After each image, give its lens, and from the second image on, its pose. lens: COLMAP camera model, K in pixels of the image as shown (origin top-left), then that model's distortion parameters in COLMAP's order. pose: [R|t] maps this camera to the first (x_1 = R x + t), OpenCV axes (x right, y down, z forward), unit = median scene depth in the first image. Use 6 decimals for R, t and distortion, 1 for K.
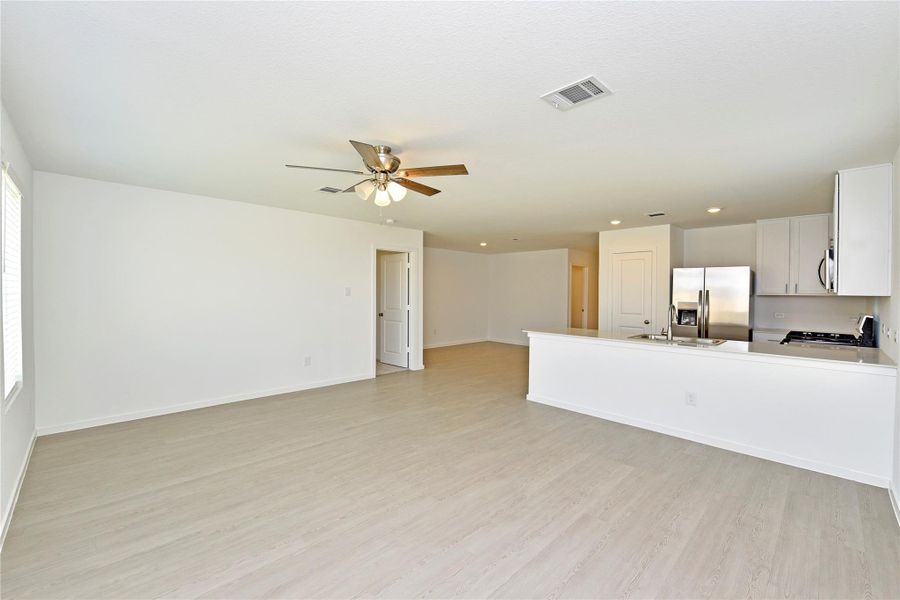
lens RADIAL K [[377.2, 0, 451.1], [0, 377.2, 293.6], [0, 0, 1]] dist [-0.000767, -0.000108]
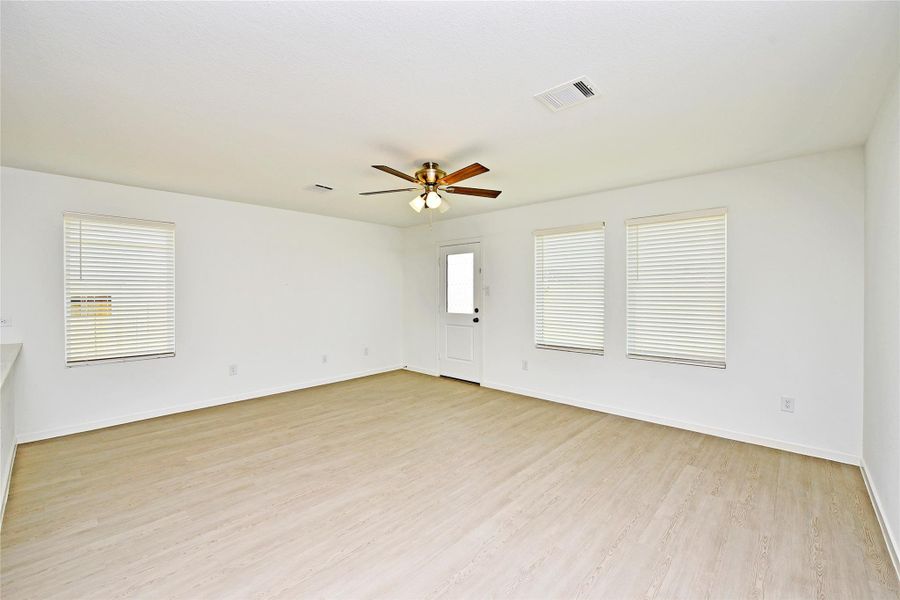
lens RADIAL K [[377.2, 0, 451.1], [0, 377.2, 293.6], [0, 0, 1]] dist [-0.000767, -0.000108]
pose [[-0.998751, -0.008268, -0.049280, -0.152547], [-0.008849, 0.999894, 0.011586, -0.003651], [0.049179, 0.012008, -0.998718, 1.726907]]
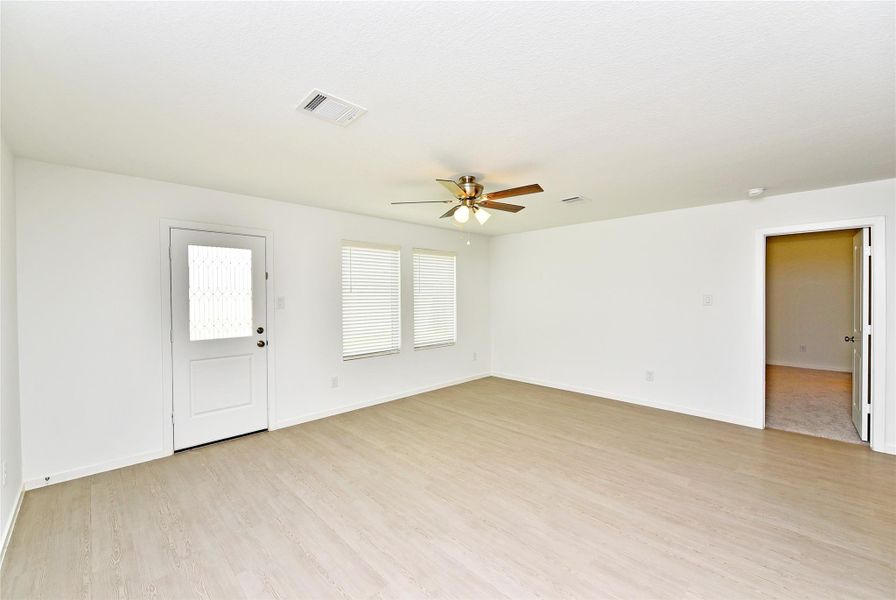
lens RADIAL K [[368.2, 0, 448.0], [0, 368.2, 300.0], [0, 0, 1]] dist [-0.001615, -0.000130]
pose [[0.000652, 0.004039, -0.999992, 0.752433], [-0.001007, 0.999991, 0.004038, -0.012601], [0.999999, 0.001004, 0.000657, 0.749100]]
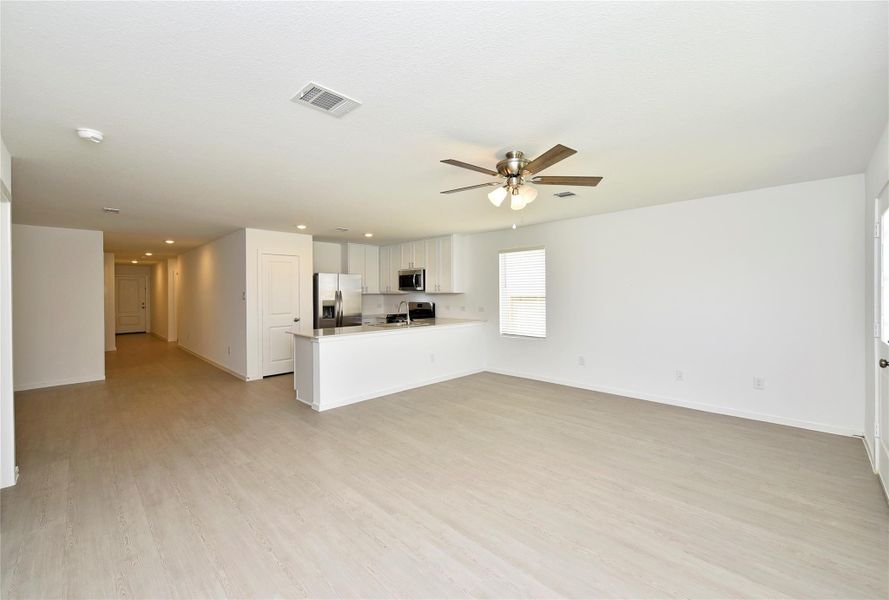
lens RADIAL K [[369.1, 0, 444.6], [0, 369.1, 295.1], [0, 0, 1]] dist [0.010306, -0.000100]
pose [[-0.009975, -0.016234, 0.999818, -0.946012], [0.015118, 0.999751, 0.016384, -0.015334], [-0.999836, 0.015279, -0.009727, 0.958470]]
